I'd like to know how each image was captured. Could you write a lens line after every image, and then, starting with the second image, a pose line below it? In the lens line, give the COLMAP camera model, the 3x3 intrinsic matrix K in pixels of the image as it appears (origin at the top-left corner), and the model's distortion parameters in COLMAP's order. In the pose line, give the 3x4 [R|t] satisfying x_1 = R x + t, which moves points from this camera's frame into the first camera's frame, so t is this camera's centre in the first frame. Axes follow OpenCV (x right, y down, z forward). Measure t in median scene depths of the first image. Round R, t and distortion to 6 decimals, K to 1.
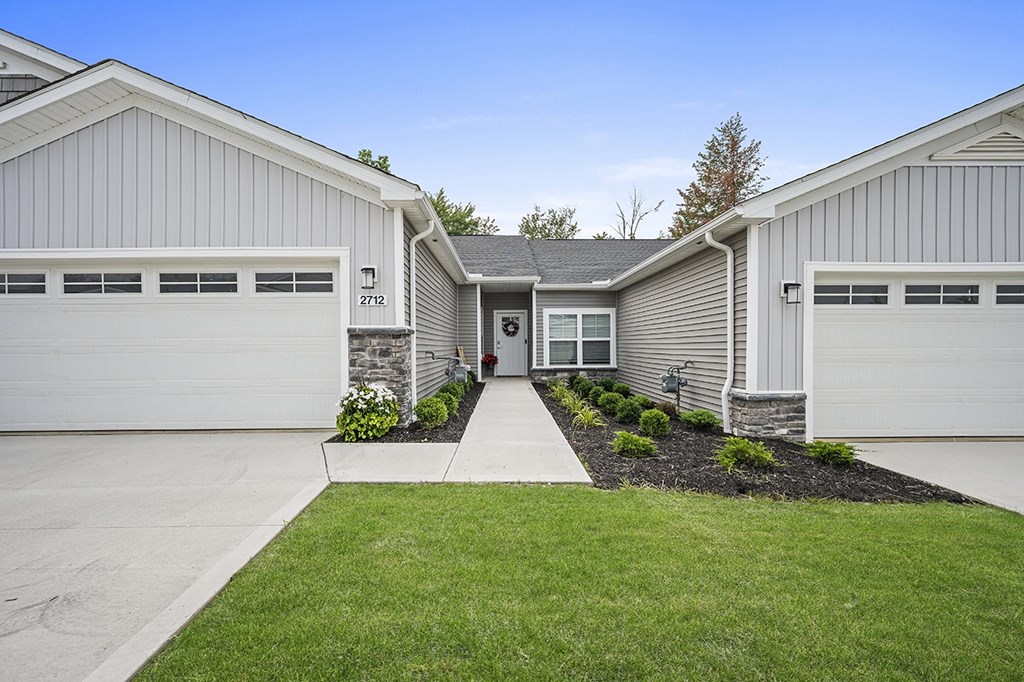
lens RADIAL K [[413.4, 0, 503.5], [0, 413.4, 348.3], [0, 0, 1]] dist [-0.003417, 0.000044]
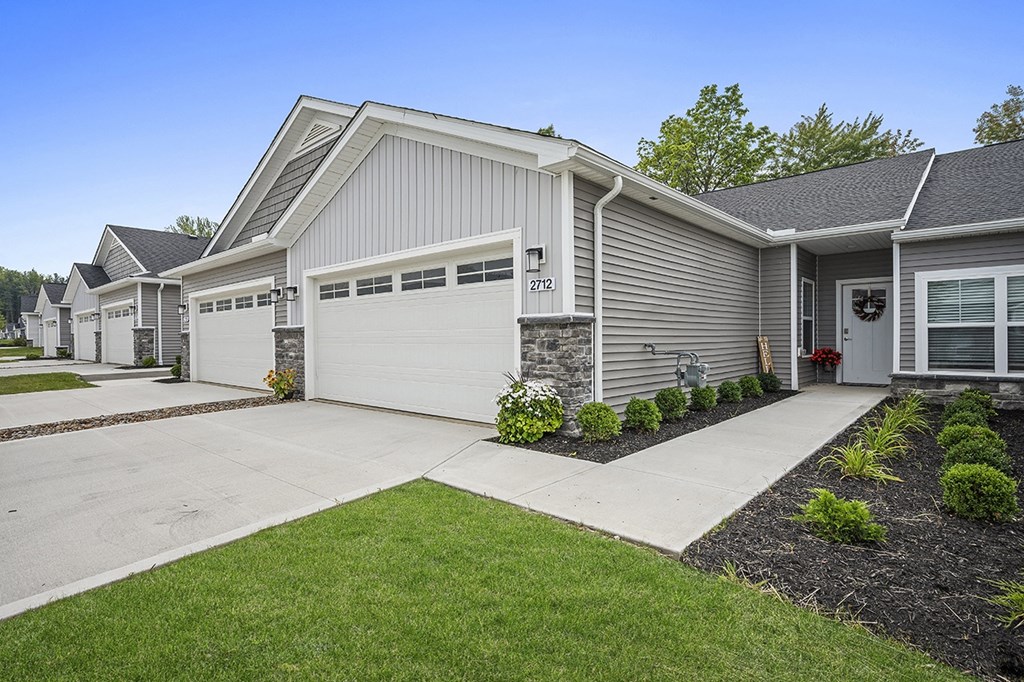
lens RADIAL K [[515.9, 0, 505.1], [0, 515.9, 340.8], [0, 0, 1]] dist [-0.004742, -0.001800]
pose [[0.733157, 0.004681, -0.680043, 0.360699], [-0.002056, 0.999987, 0.004667, -0.003489], [0.680056, -0.002023, 0.733157, 0.153722]]
